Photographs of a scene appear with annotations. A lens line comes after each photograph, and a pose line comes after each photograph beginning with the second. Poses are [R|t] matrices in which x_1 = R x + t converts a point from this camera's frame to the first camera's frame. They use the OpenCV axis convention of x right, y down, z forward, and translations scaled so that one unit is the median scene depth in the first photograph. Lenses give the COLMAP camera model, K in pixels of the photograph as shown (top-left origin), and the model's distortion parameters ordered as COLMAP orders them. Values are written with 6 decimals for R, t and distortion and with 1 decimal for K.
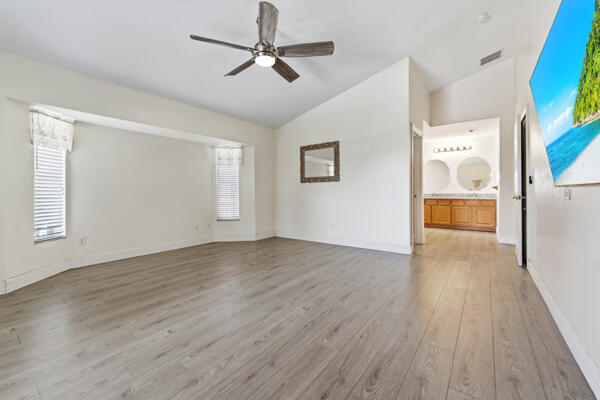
lens RADIAL K [[244.7, 0, 300.1], [0, 244.7, 191.1], [0, 0, 1]] dist [-0.000875, -0.000085]
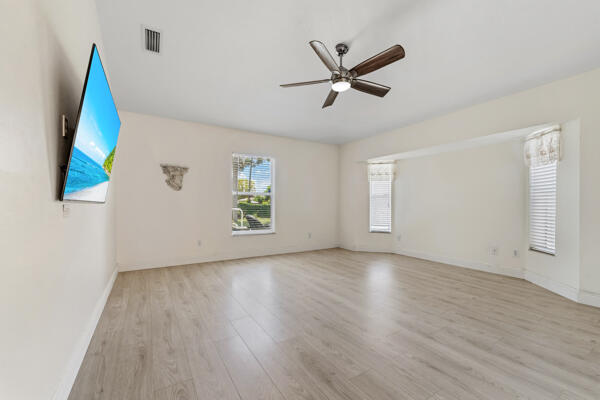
lens RADIAL K [[244.7, 0, 297.9], [0, 244.7, 202.1], [0, 0, 1]] dist [-0.000875, -0.000085]
pose [[-0.356271, -0.002806, -0.934378, 0.801424], [0.005574, 0.999971, -0.005128, -0.013387], [0.934366, -0.007035, -0.356246, 0.992855]]
